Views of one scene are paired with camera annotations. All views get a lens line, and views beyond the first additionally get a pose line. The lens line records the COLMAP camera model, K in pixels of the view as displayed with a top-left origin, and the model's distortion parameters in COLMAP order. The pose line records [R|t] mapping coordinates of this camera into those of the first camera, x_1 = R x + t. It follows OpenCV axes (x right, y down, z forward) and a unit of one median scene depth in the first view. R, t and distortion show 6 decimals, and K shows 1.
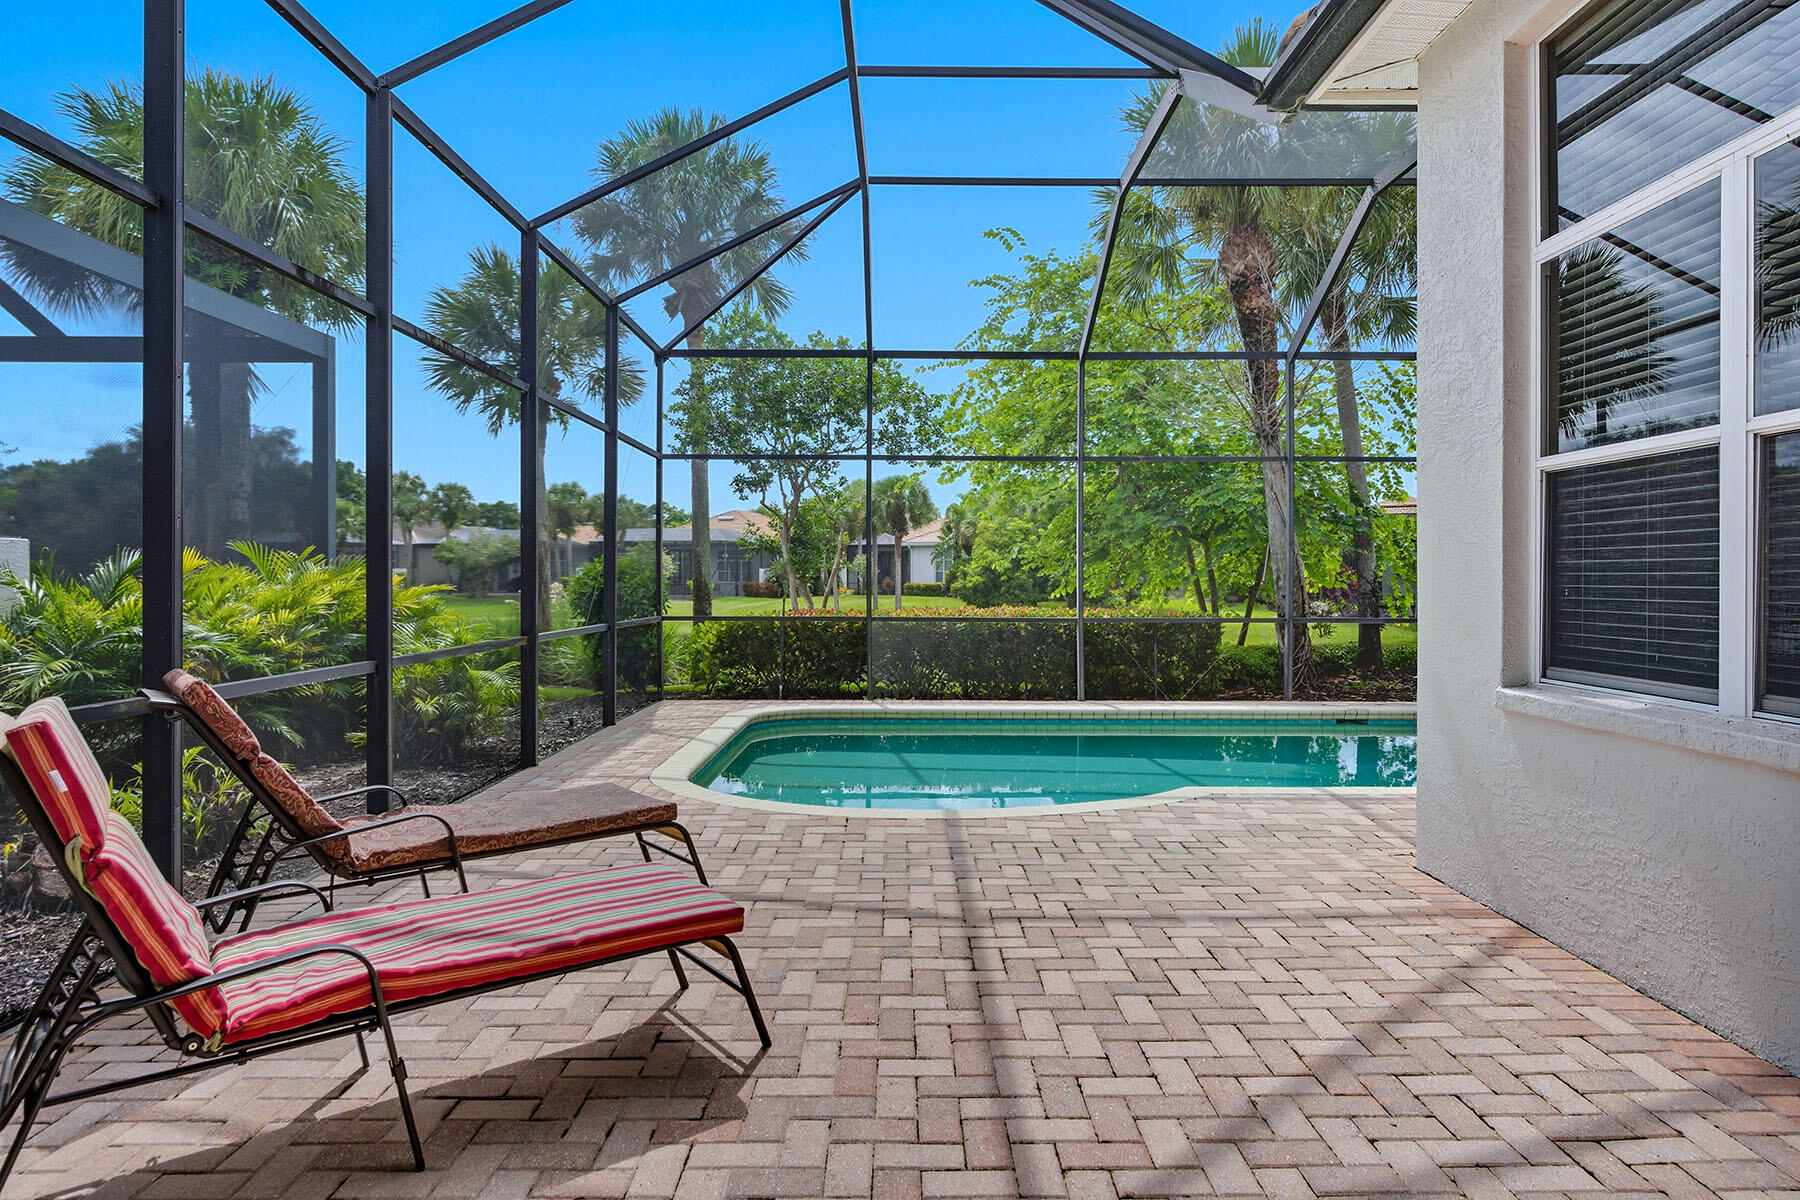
lens RADIAL K [[1023.9, 0, 901.5], [0, 1023.9, 576.9], [0, 0, 1]] dist [0.002182, 0.000052]
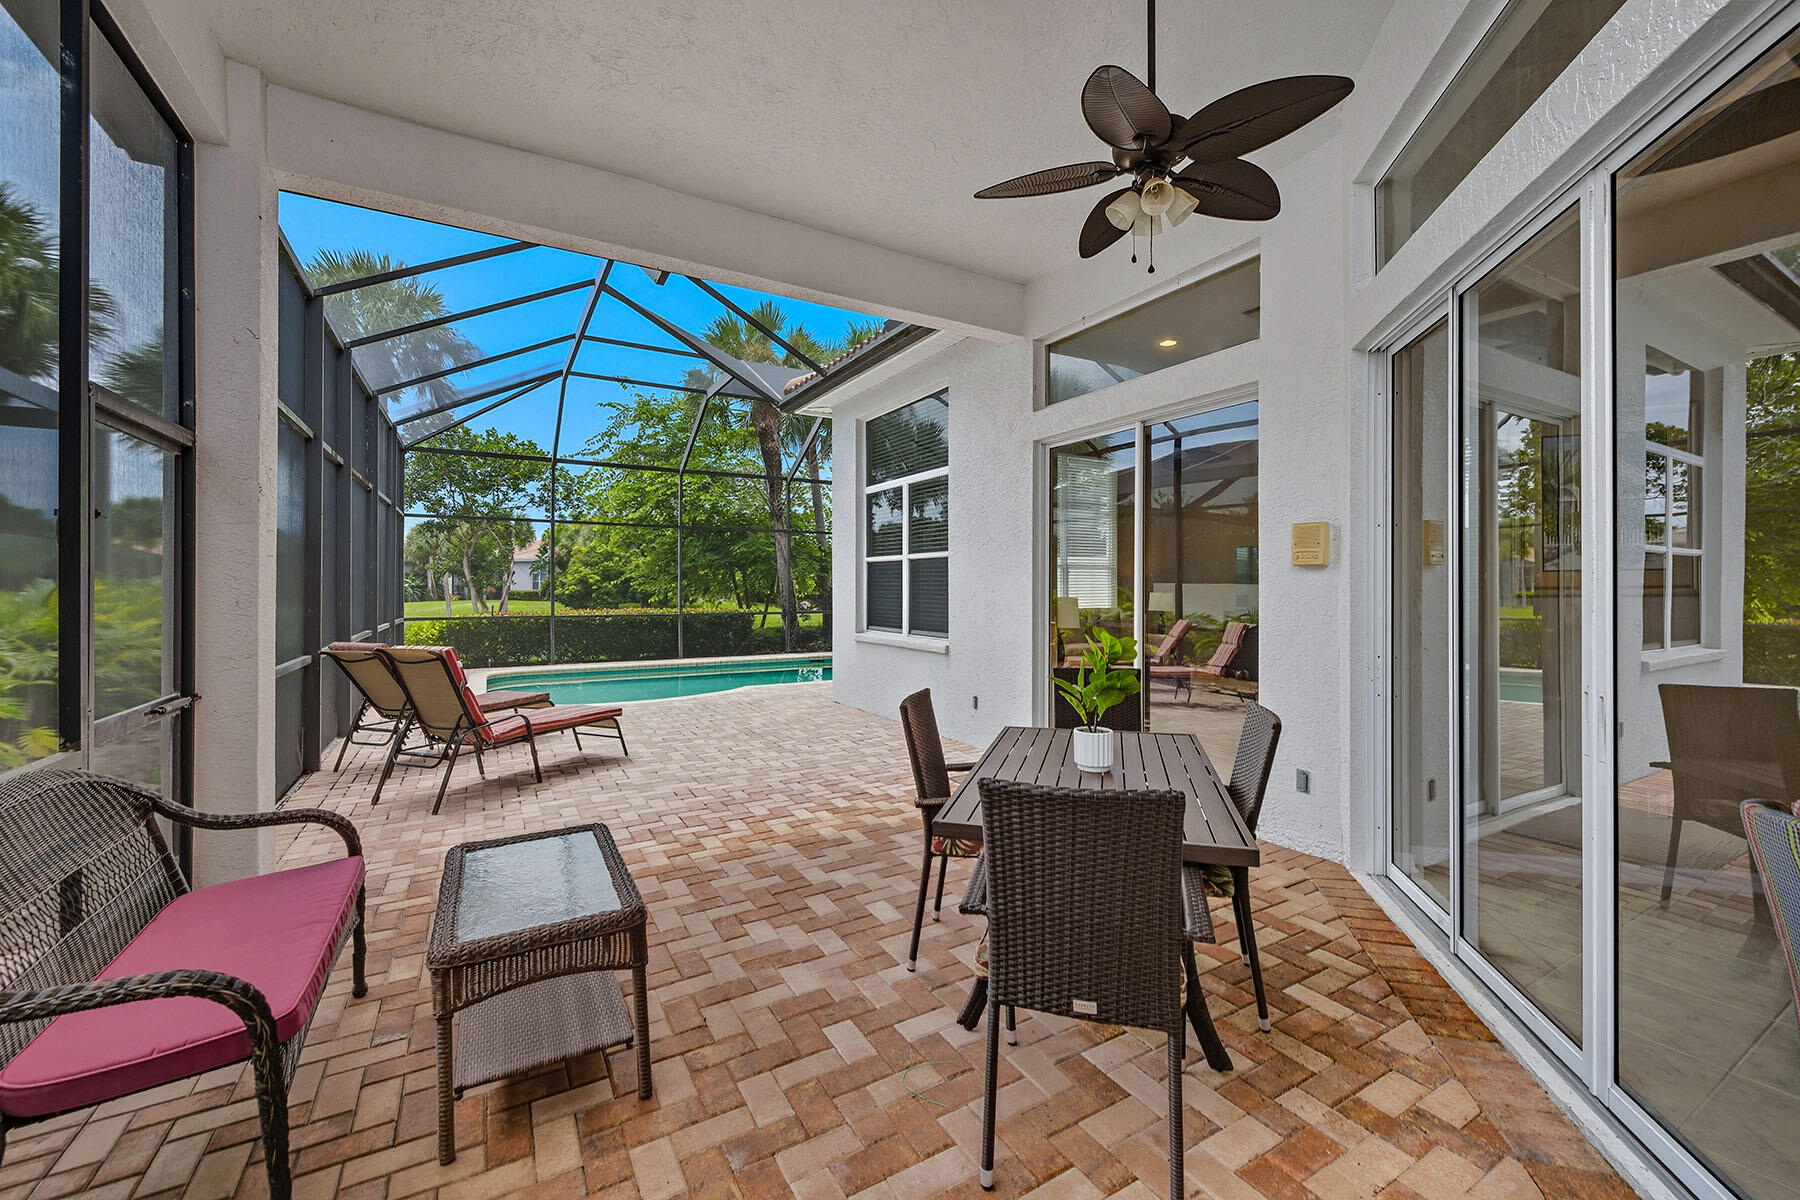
lens RADIAL K [[725.5, 0, 905.9], [0, 725.5, 588.0], [0, 0, 1]] dist [0.000953, -0.000097]
pose [[0.866329, -0.002214, 0.499469, -0.081958], [-0.000468, 0.999986, 0.005245, -0.008853], [-0.499474, -0.004778, 0.866316, -0.216525]]
